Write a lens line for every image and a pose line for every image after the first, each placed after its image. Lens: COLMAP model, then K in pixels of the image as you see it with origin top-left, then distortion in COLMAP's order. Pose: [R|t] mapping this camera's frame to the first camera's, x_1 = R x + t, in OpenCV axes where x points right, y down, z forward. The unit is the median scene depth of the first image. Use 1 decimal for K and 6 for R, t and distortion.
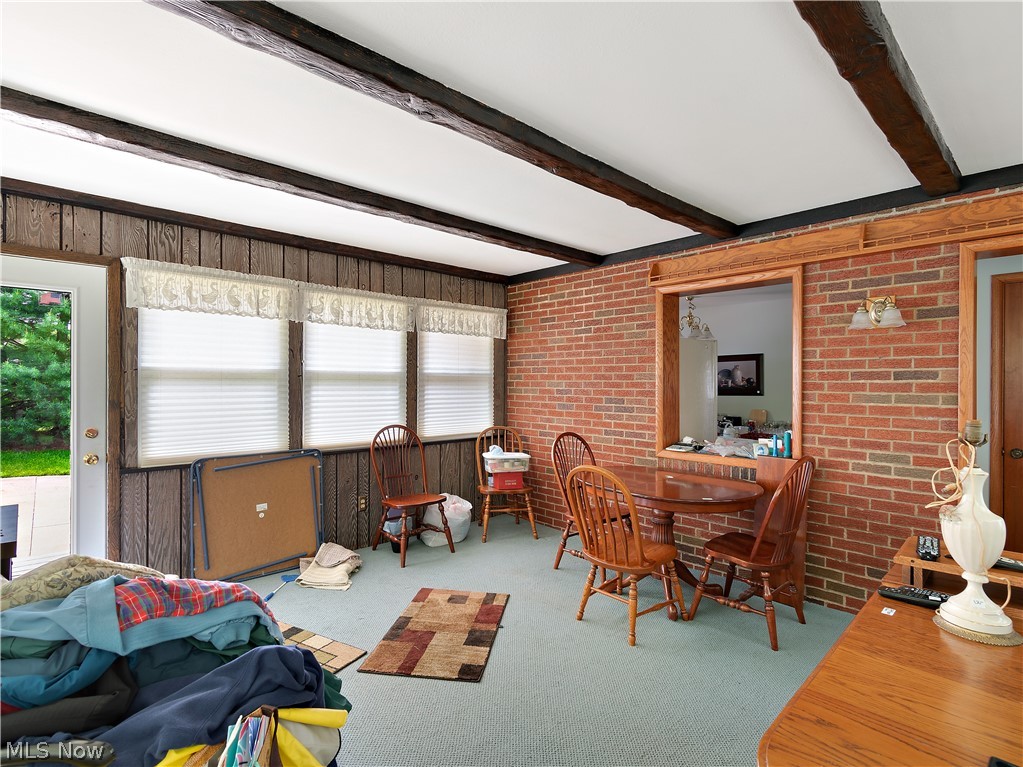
lens RADIAL K [[516.6, 0, 515.9], [0, 516.6, 383.8], [0, 0, 1]] dist [0.000927, 0.000386]
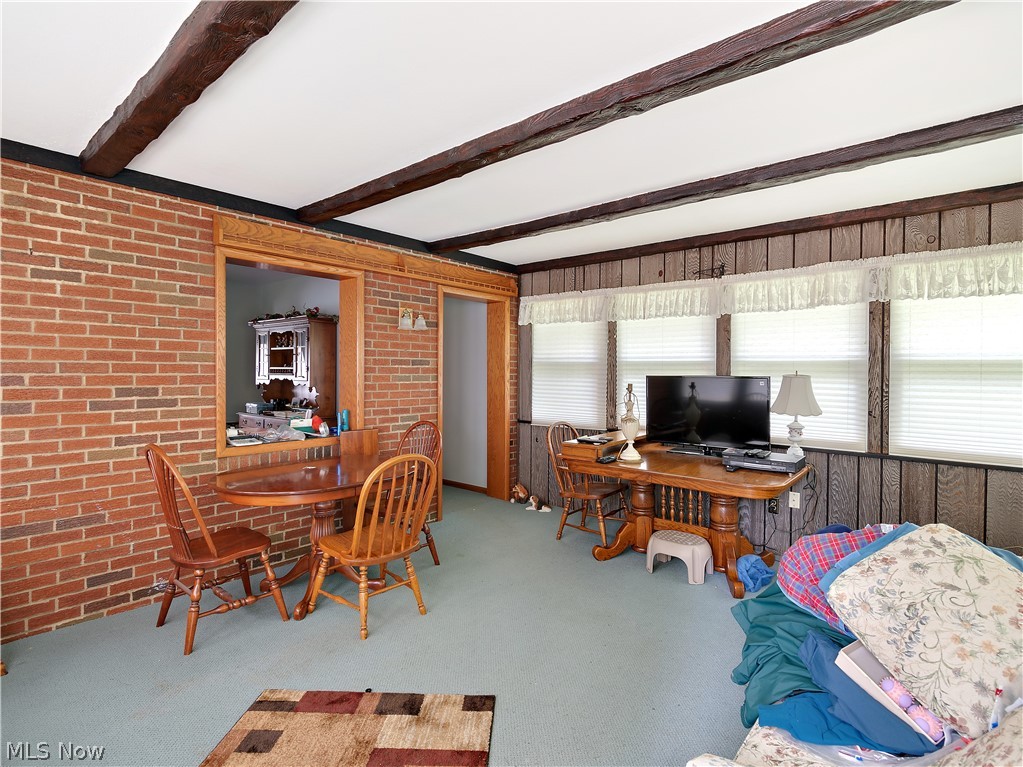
lens RADIAL K [[516.6, 0, 515.8], [0, 516.6, 379.3], [0, 0, 1]] dist [0.000927, 0.000386]
pose [[-0.105607, -0.023651, 0.994127, -0.693712], [-0.008055, 0.999705, 0.022928, -0.003692], [-0.994375, -0.005586, -0.105766, 0.757880]]
